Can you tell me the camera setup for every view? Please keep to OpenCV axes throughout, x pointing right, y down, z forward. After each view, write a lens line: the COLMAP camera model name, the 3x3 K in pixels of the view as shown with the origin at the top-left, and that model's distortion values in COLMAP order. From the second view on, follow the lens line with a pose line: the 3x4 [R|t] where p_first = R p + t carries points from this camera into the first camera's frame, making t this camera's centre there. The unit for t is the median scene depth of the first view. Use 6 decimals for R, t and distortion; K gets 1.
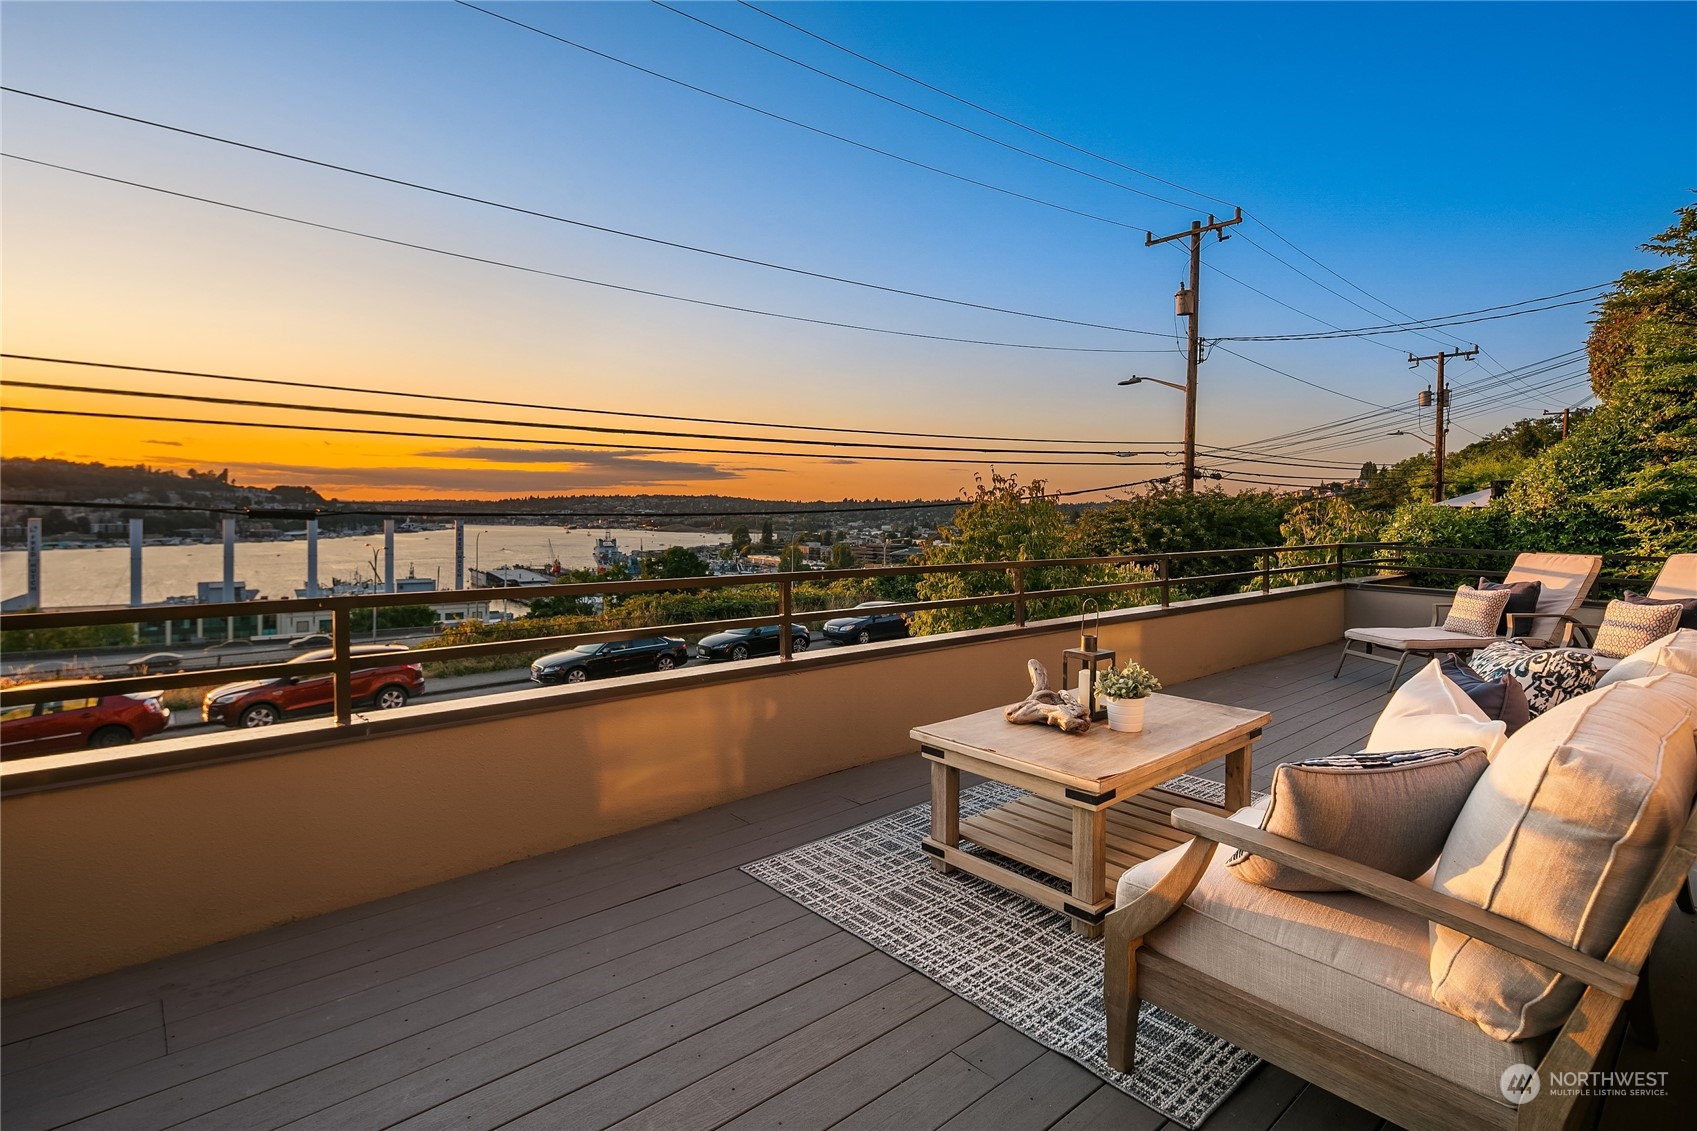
lens RADIAL K [[827.7, 0, 854.9], [0, 827.7, 522.2], [0, 0, 1]] dist [0.008995, -0.002918]
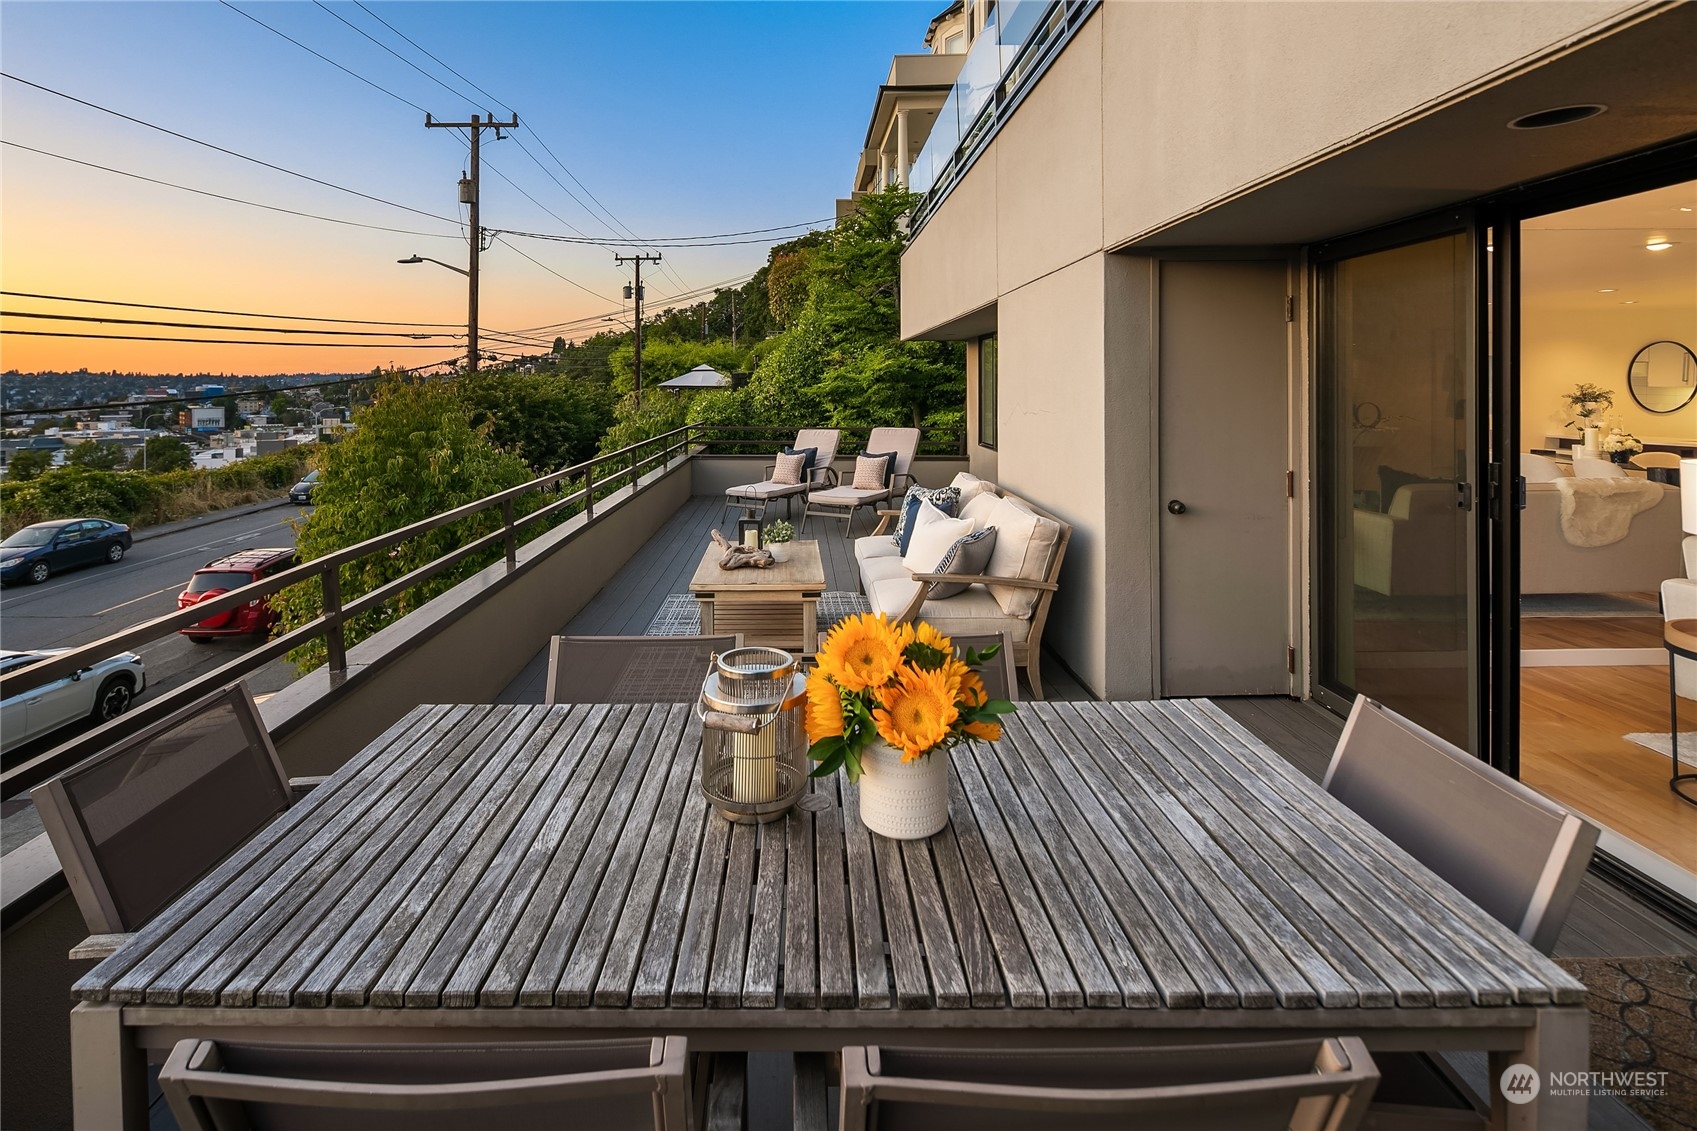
lens RADIAL K [[827.7, 0, 838.1], [0, 827.7, 394.4], [0, 0, 1]] dist [0.008995, -0.002918]
pose [[0.642083, -0.015564, 0.766477, -0.102520], [0.014163, 0.999864, 0.008438, -0.012048], [-0.766504, 0.005438, 0.642217, -0.022450]]
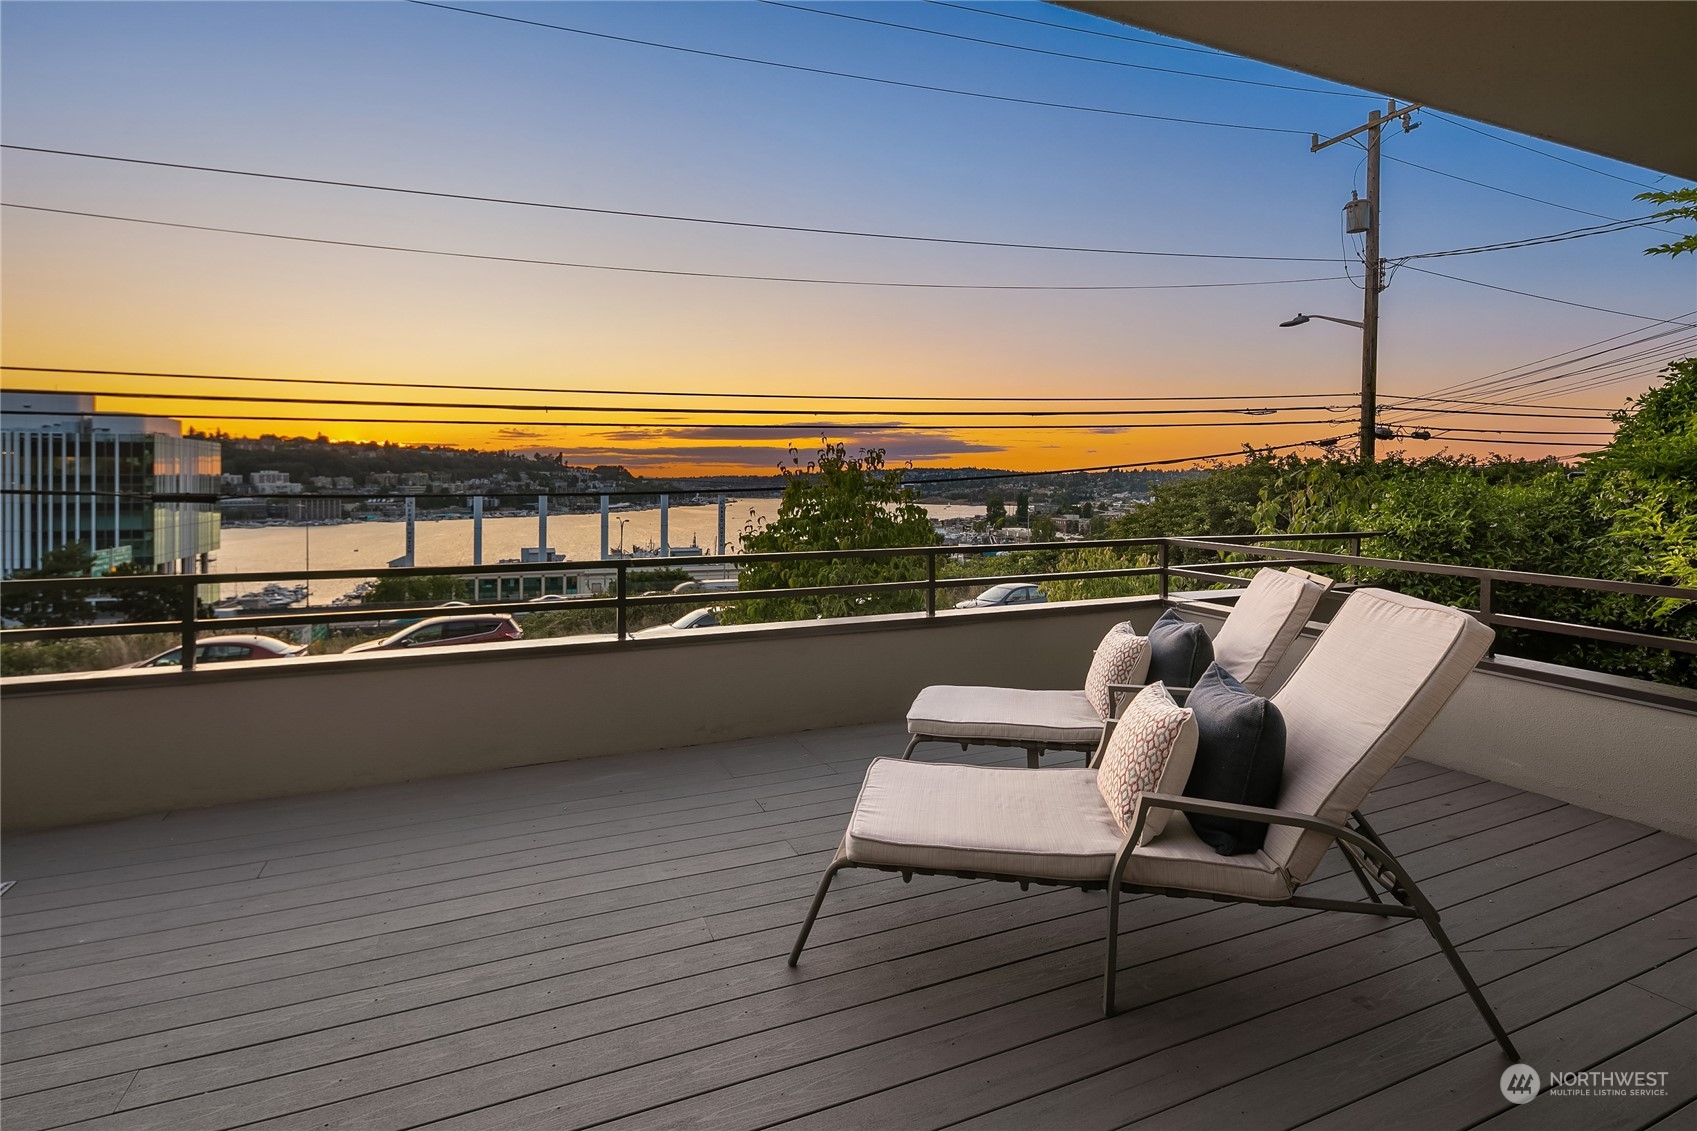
lens RADIAL K [[827.7, 0, 856.1], [0, 827.7, 489.6], [0, 0, 1]] dist [0.008995, -0.002918]
pose [[0.954241, -0.008389, -0.298922, 0.175639], [0.006676, 0.999955, -0.006752, -0.003198], [0.298965, 0.004447, 0.954254, 0.106379]]
